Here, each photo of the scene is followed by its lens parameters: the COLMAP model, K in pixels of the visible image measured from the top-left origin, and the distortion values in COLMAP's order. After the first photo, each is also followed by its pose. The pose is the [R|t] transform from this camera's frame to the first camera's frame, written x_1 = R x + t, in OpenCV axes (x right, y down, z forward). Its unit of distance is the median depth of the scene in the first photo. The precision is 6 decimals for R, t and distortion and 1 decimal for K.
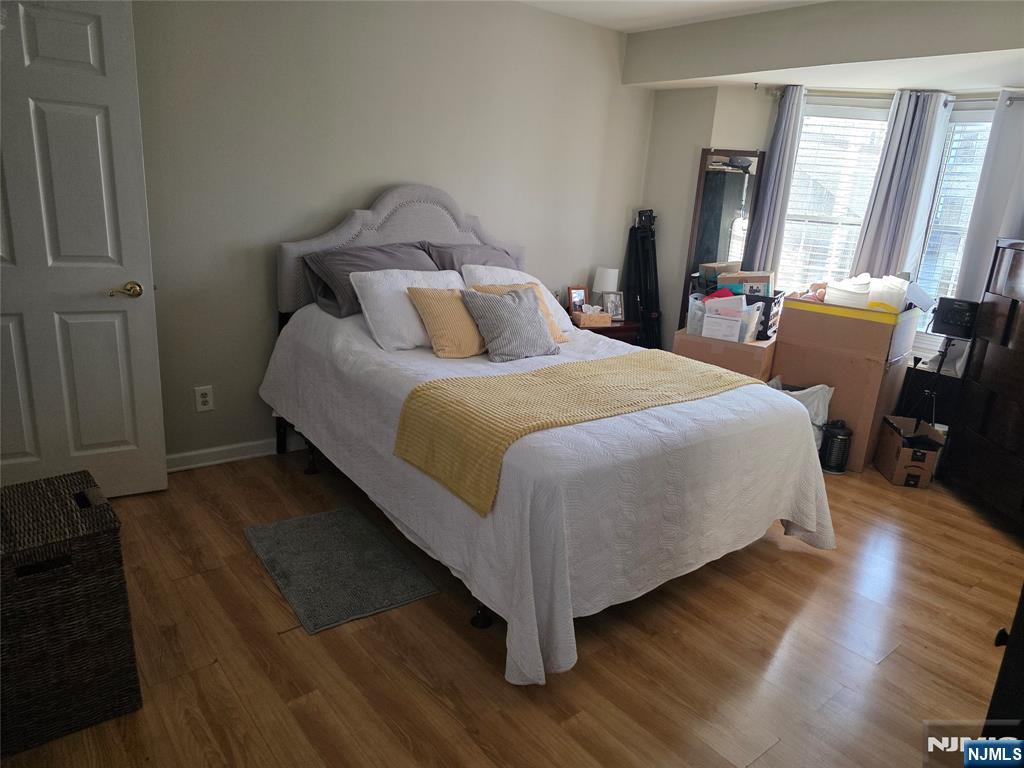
lens RADIAL K [[693.4, 0, 518.6], [0, 693.4, 380.2], [0, 0, 1]] dist [0.052047, -0.042073]
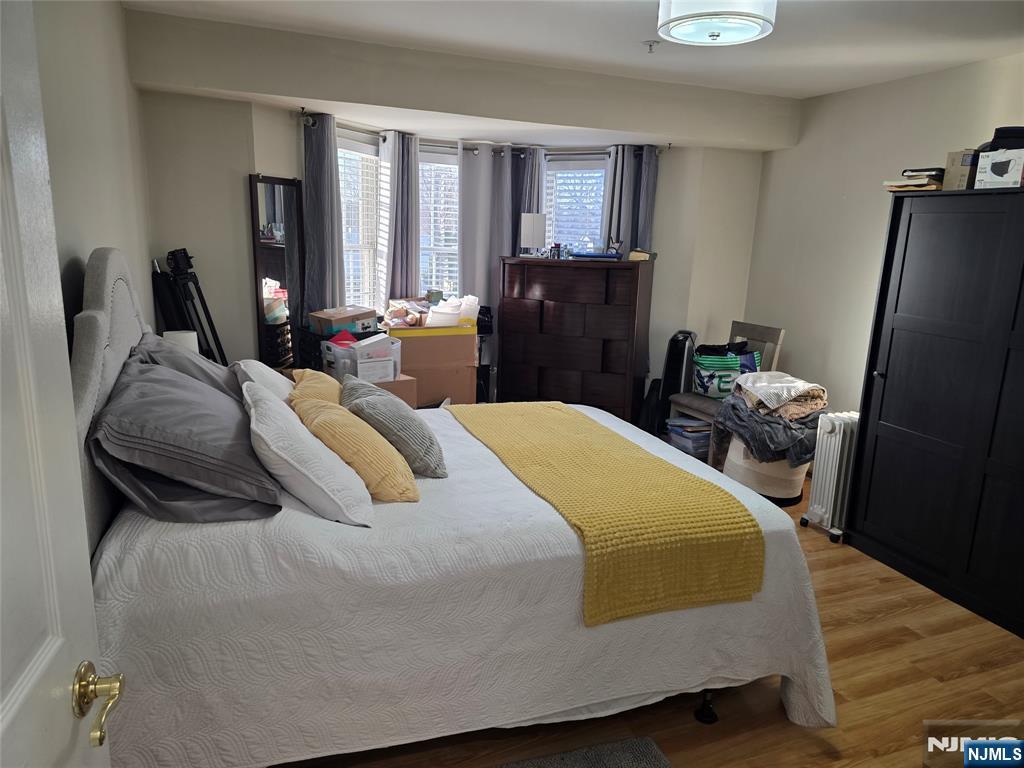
lens RADIAL K [[693.4, 0, 517.0], [0, 693.4, 388.9], [0, 0, 1]] dist [0.052047, -0.042073]
pose [[0.297149, -0.264297, 0.917524, -0.519603], [0.240535, 0.950657, 0.195942, -0.188616], [-0.924038, 0.162473, 0.346059, 0.491955]]
